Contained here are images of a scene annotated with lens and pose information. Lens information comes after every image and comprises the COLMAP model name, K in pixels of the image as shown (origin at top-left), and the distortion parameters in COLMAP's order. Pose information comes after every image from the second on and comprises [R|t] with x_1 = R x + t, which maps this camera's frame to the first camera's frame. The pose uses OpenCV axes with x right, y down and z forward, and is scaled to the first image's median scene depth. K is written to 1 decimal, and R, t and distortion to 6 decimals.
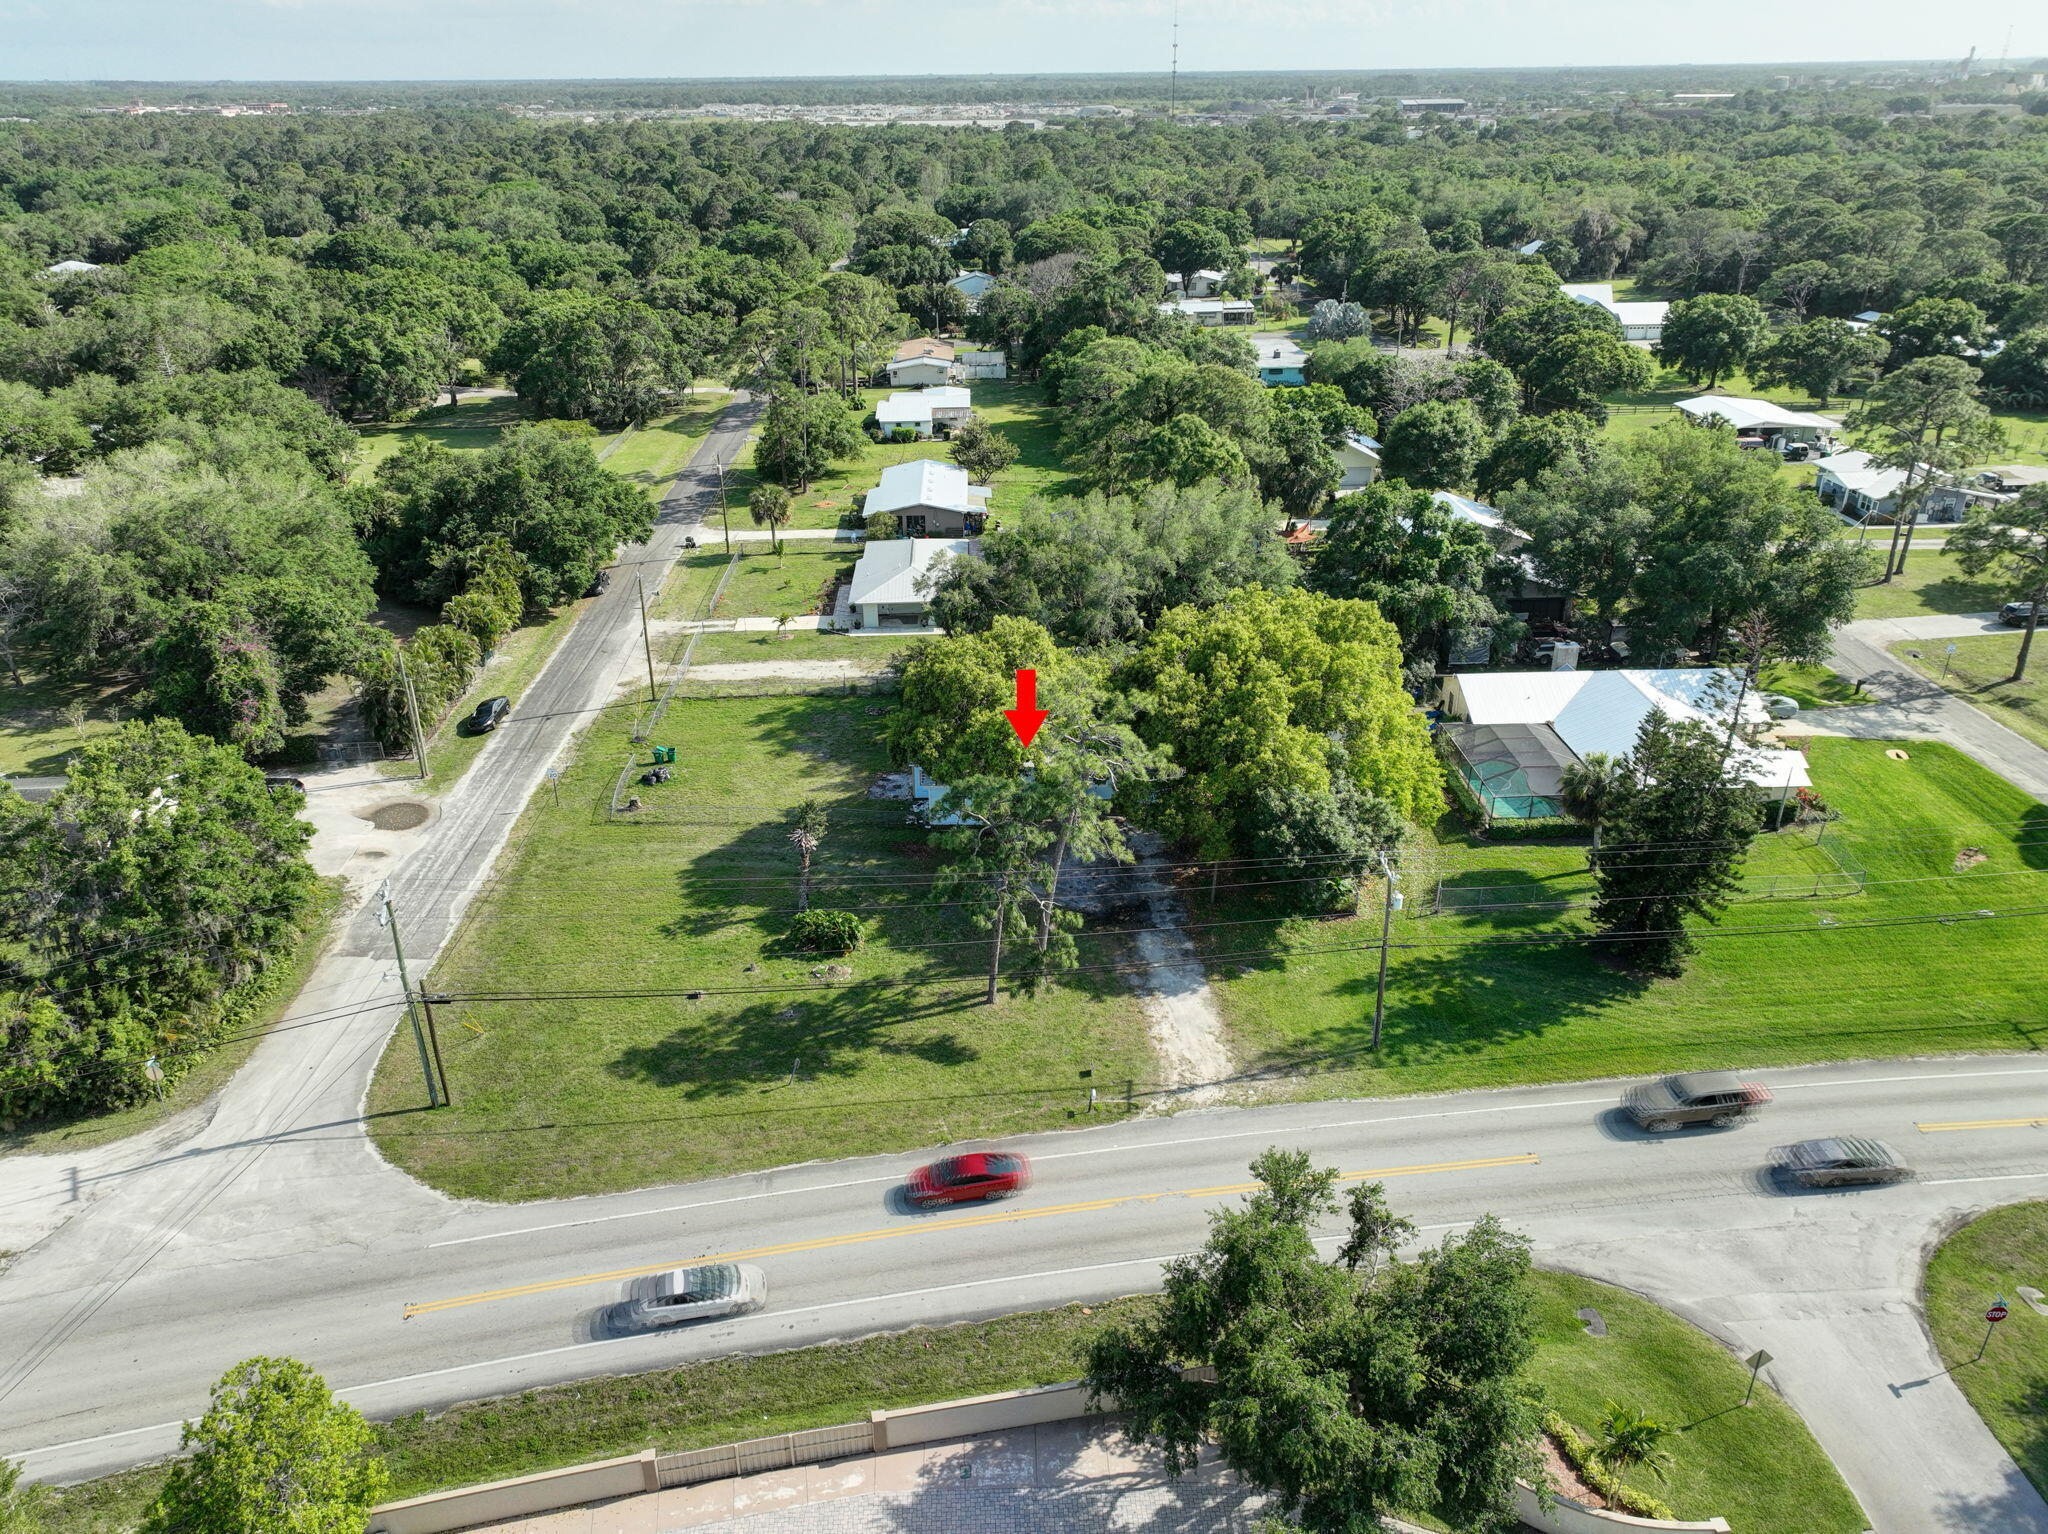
lens RADIAL K [[1488.4, 0, 1029.0], [0, 1488.4, 765.9], [0, 0, 1]] dist [0.002042, 0.009663]
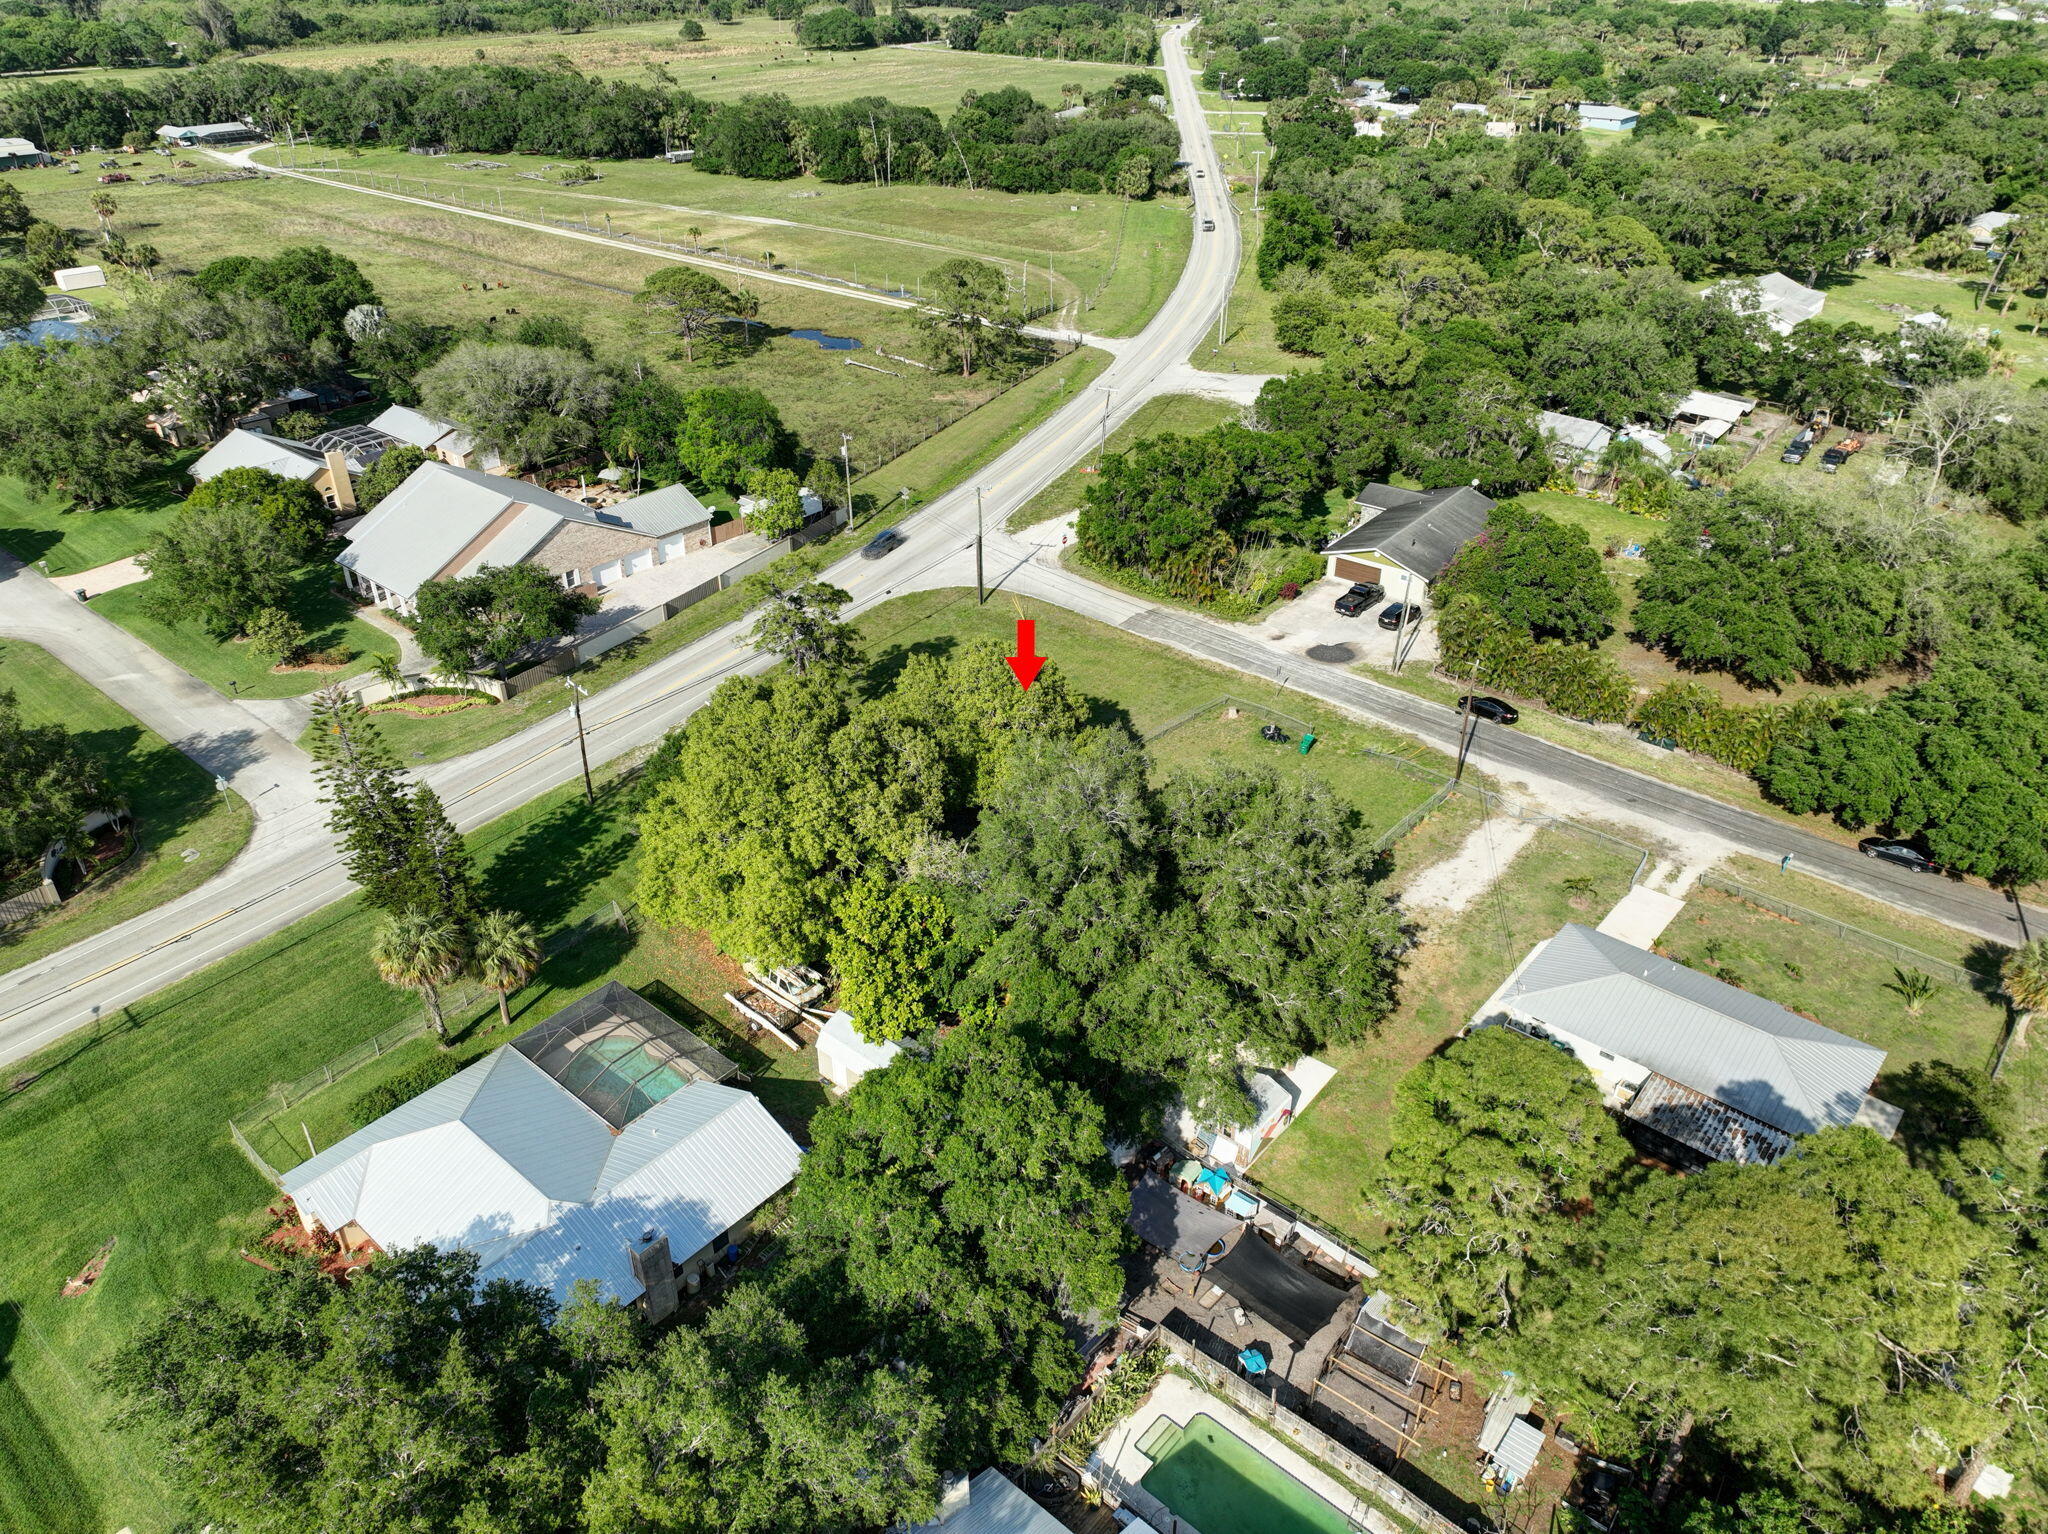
lens RADIAL K [[1438.5, 0, 1018.2], [0, 1438.5, 773.9], [0, 0, 1]] dist [-0.003568, 0.024034]
pose [[-0.682129, 0.390804, -0.618039, 0.717769], [-0.309264, 0.611702, 0.728132, -0.882402], [0.662612, 0.687817, -0.296398, 1.479053]]
